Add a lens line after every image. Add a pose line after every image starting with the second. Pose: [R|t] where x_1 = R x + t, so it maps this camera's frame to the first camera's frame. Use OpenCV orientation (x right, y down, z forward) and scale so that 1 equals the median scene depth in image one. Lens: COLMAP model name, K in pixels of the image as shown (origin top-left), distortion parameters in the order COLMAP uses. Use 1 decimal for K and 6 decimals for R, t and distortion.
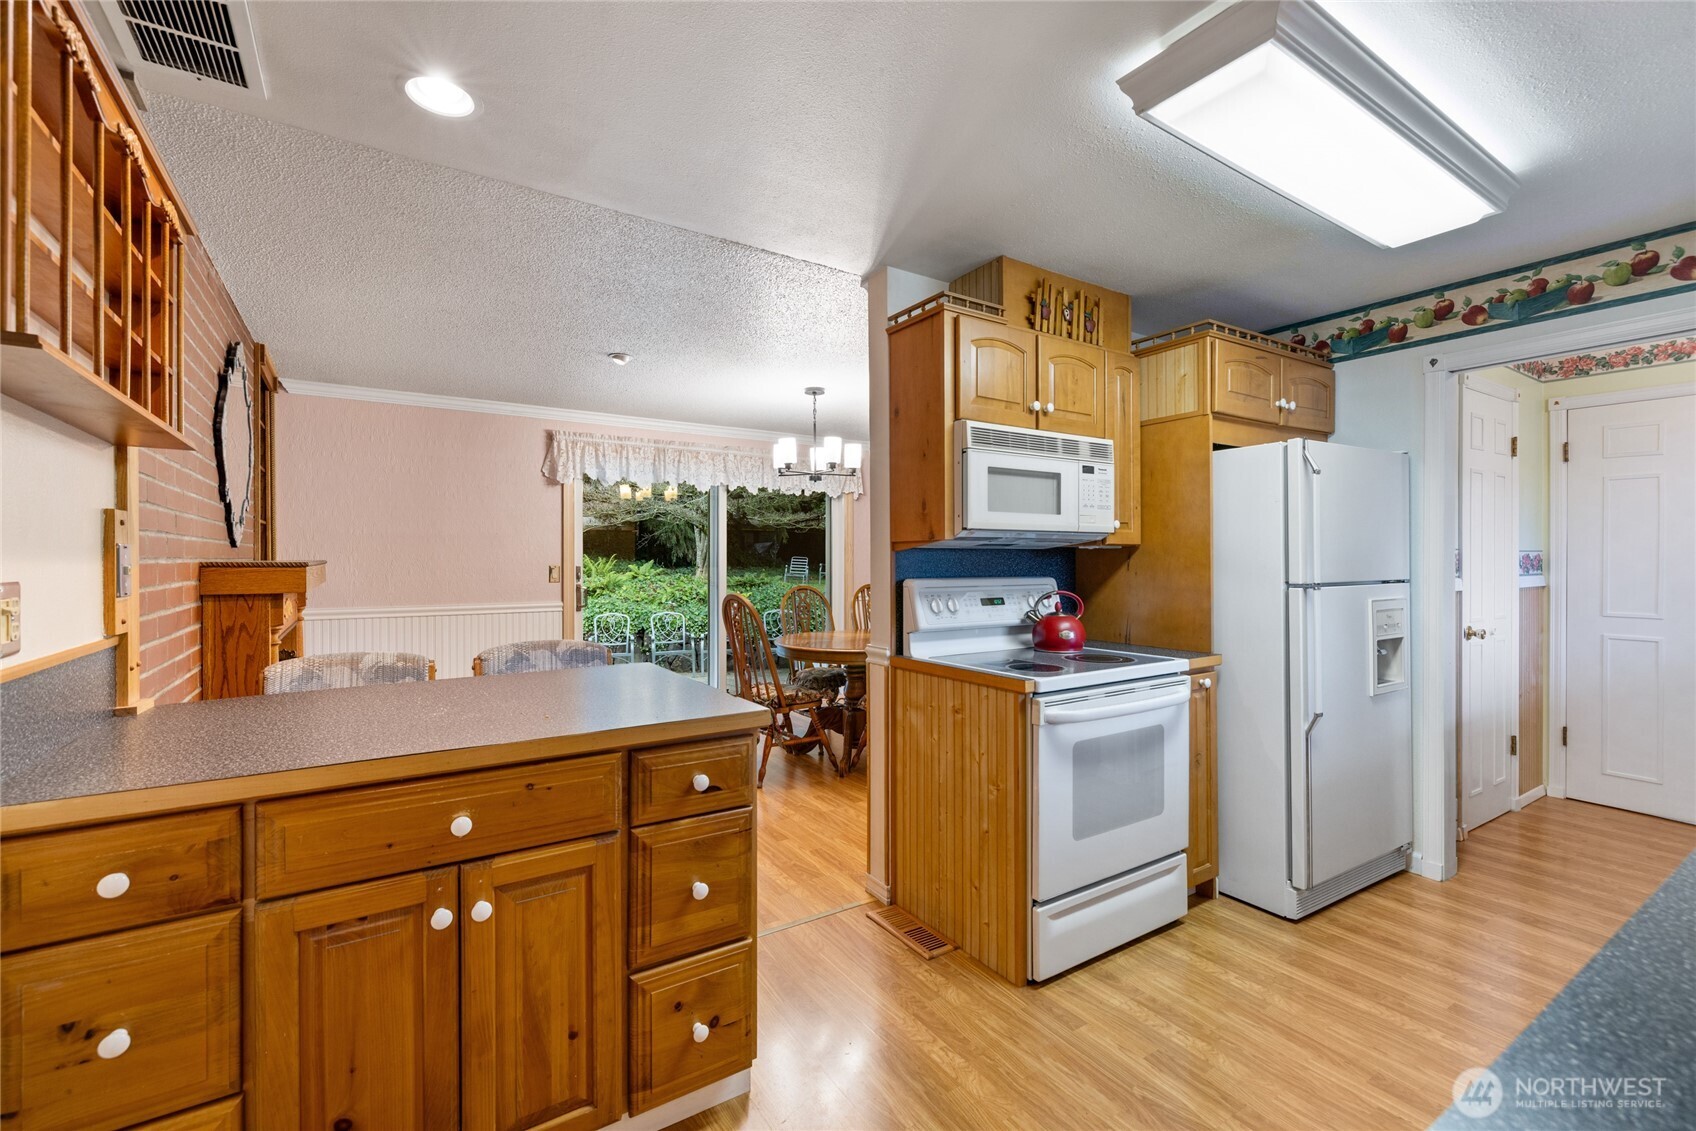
lens RADIAL K [[710.8, 0, 822.7], [0, 710.8, 557.0], [0, 0, 1]] dist [0.000758, 0.000461]
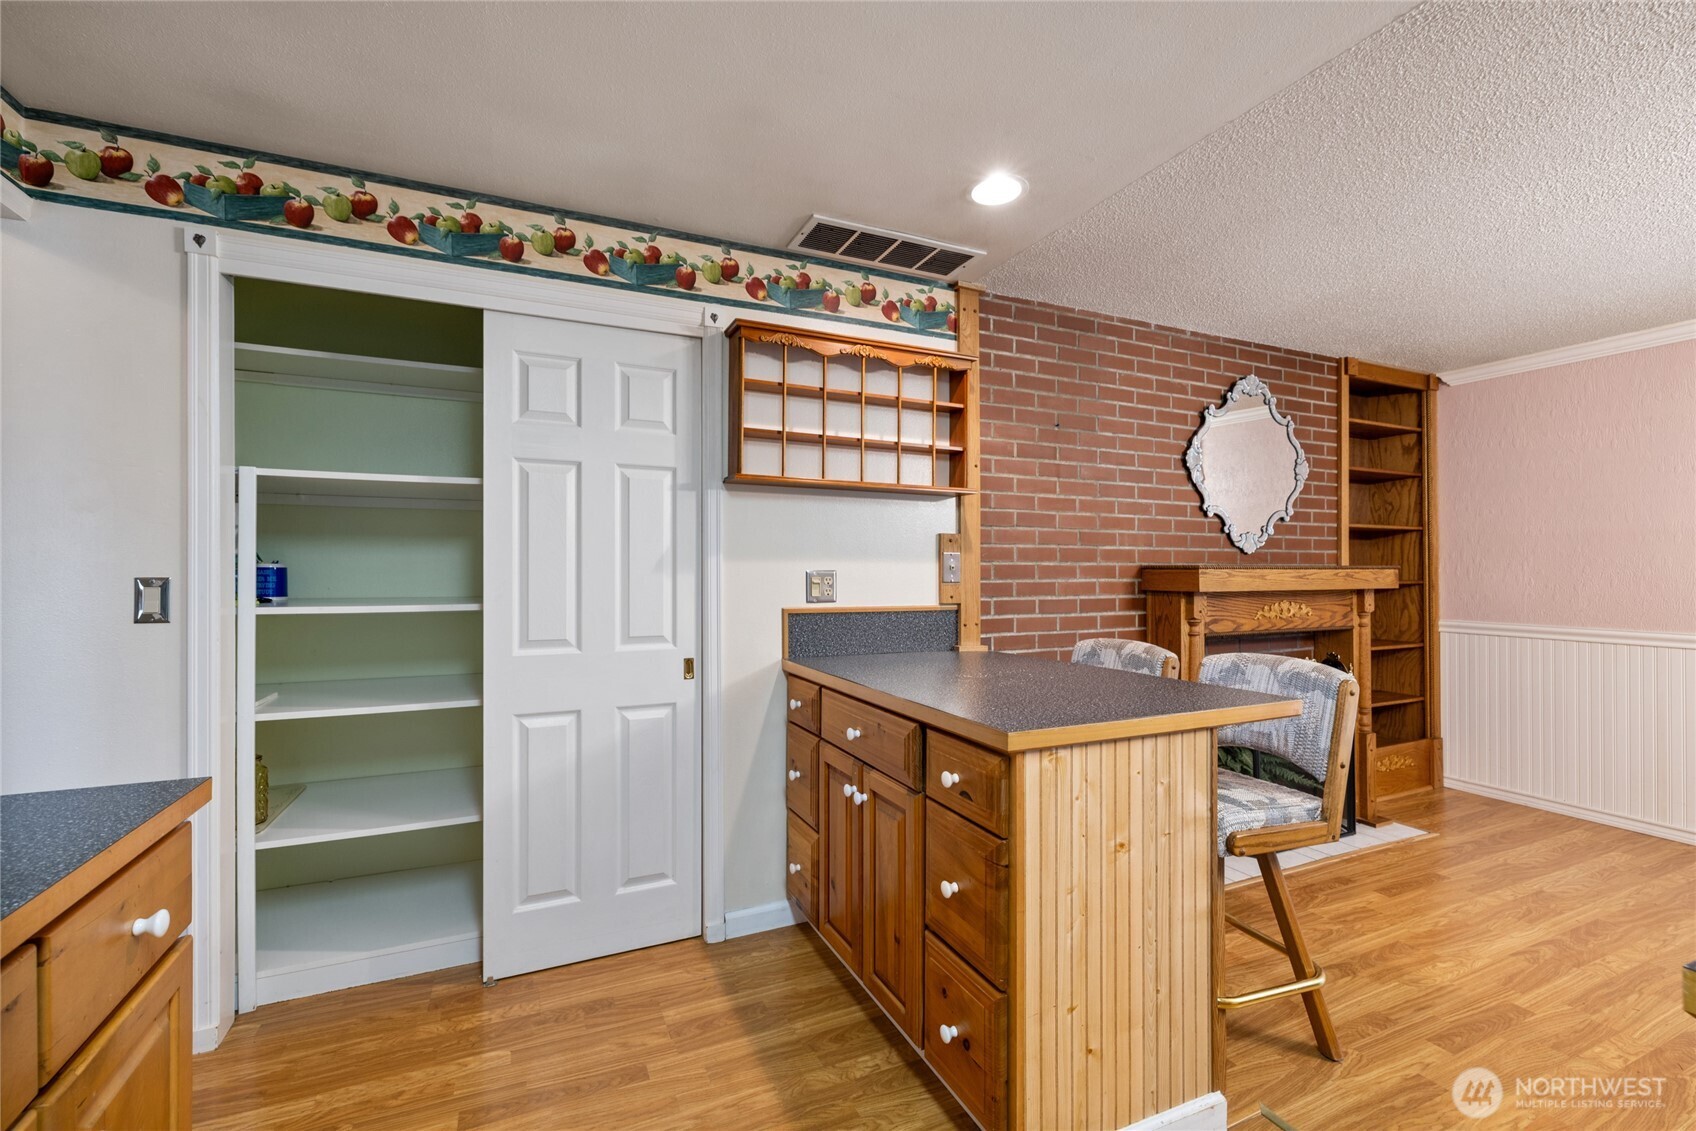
lens RADIAL K [[710.8, 0, 840.7], [0, 710.8, 571.2], [0, 0, 1]] dist [0.000758, 0.000461]
pose [[-0.155271, -0.002364, -0.987869, 0.466678], [0.000860, 0.999996, -0.002528, 0.019070], [0.987872, -0.001242, -0.155268, 0.574634]]
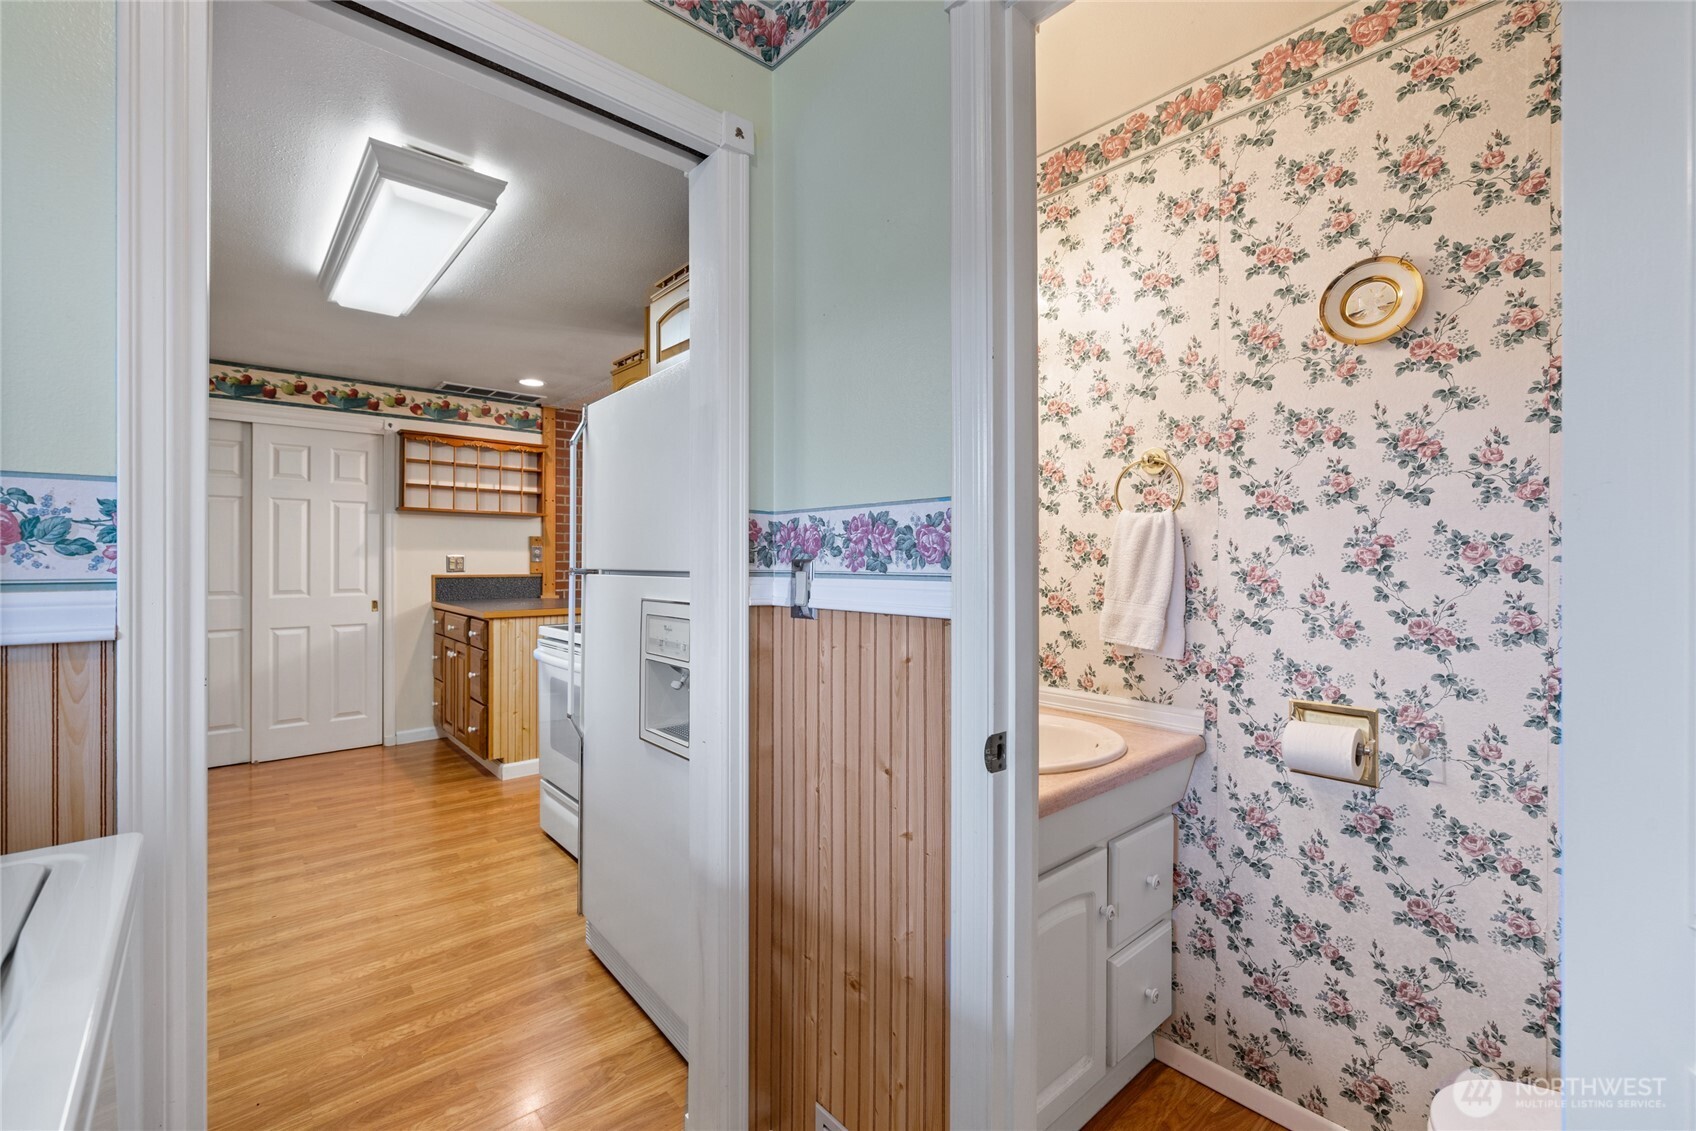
lens RADIAL K [[710.8, 0, 834.2], [0, 710.8, 557.7], [0, 0, 1]] dist [0.000758, 0.000461]
pose [[0.133414, 0.000716, -0.991060, 1.472661], [-0.003375, 0.999994, 0.000268, 0.017909], [0.991055, 0.003309, 0.133415, 1.121081]]
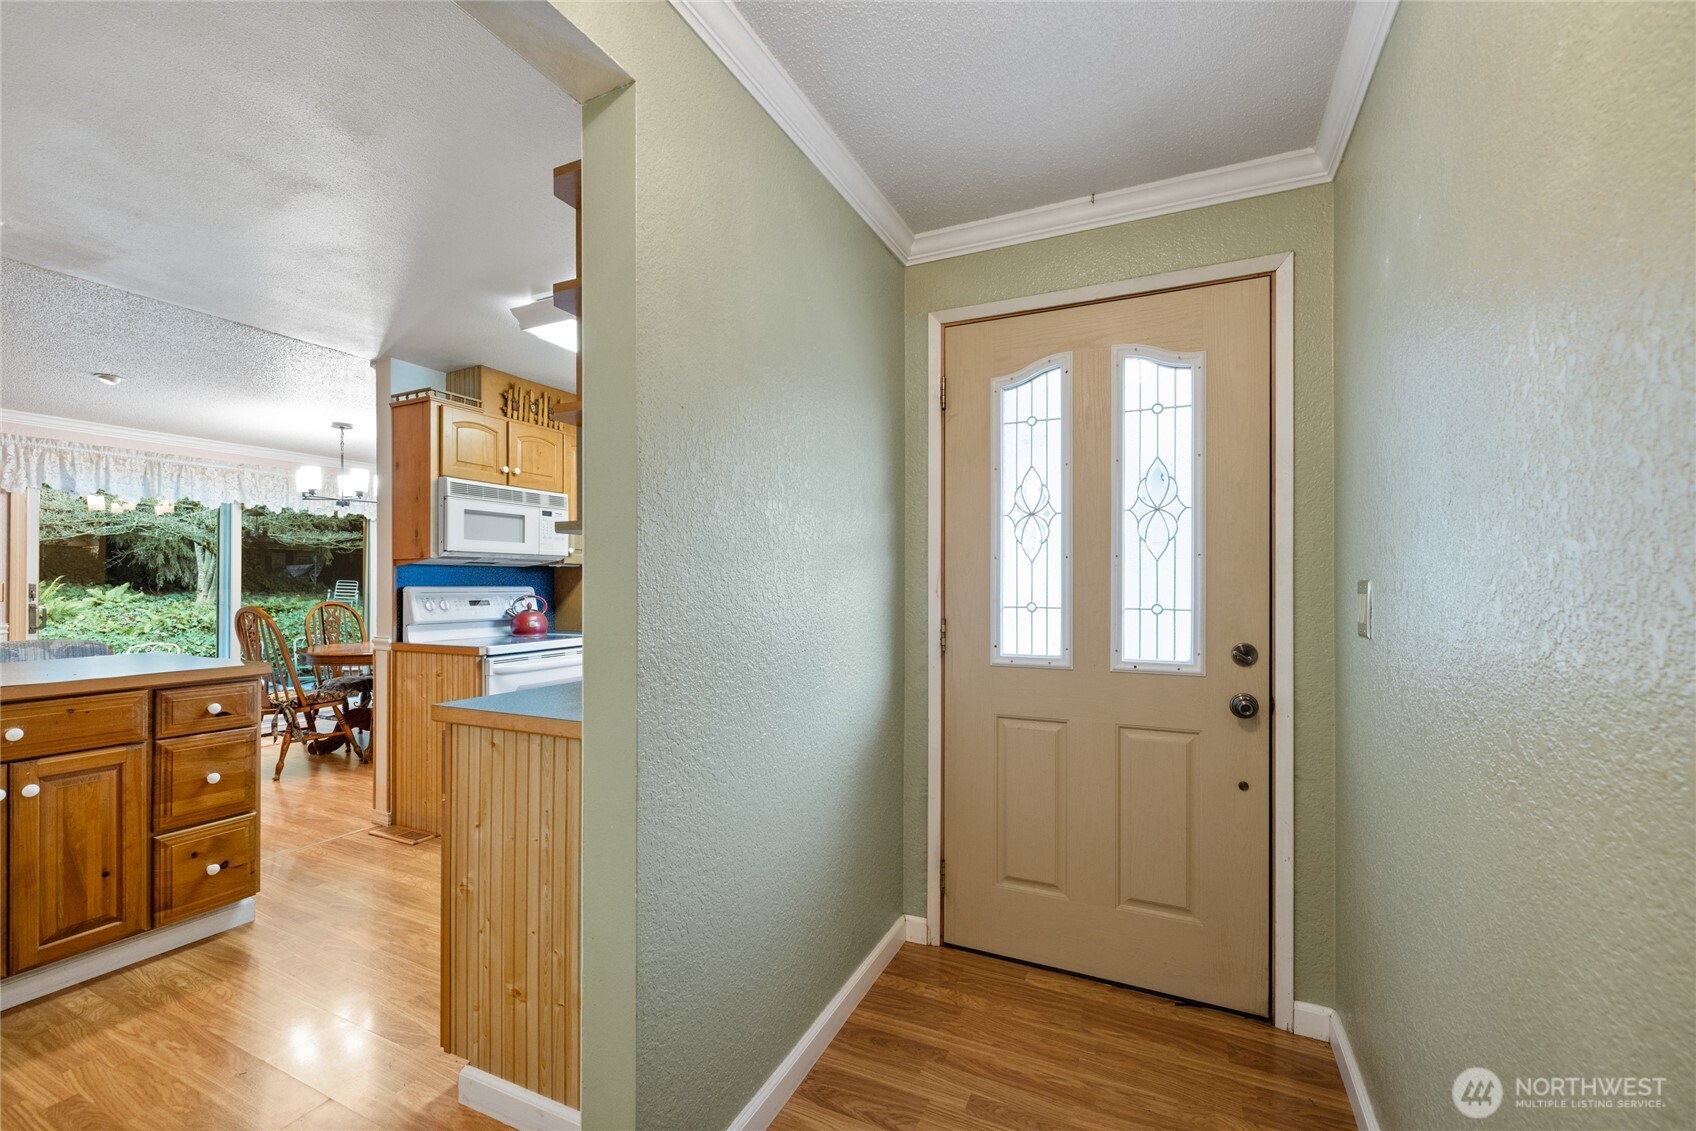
lens RADIAL K [[710.8, 0, 818.1], [0, 710.8, 575.8], [0, 0, 1]] dist [0.000758, 0.000461]
pose [[0.855750, 0.003820, 0.517376, 0.087809], [0.001116, 0.999957, -0.009230, 0.023729], [-0.517389, 0.008476, 0.855709, -0.586021]]
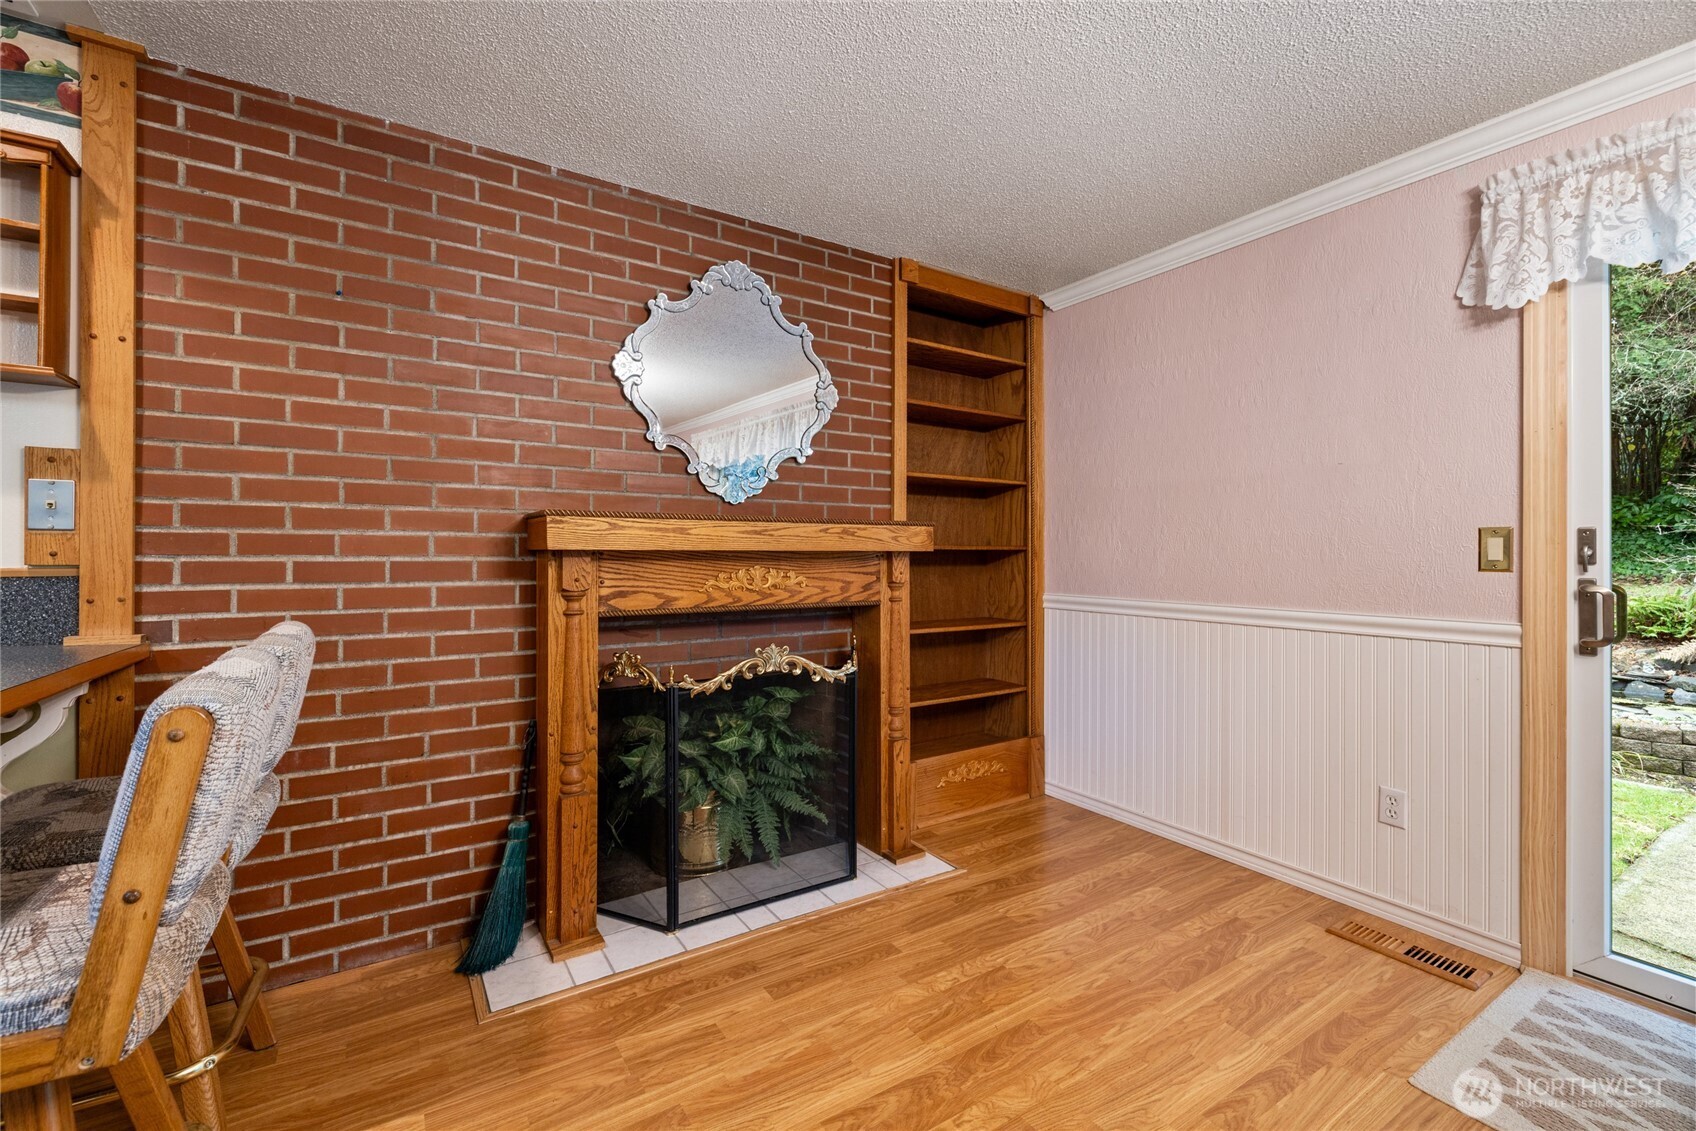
lens RADIAL K [[710.8, 0, 832.6], [0, 710.8, 553.6], [0, 0, 1]] dist [0.000758, 0.000461]
pose [[-0.013826, -0.001140, -0.999904, 0.030212], [-0.002110, 0.999997, -0.001111, 0.052301], [0.999902, 0.002095, -0.013828, 1.249476]]
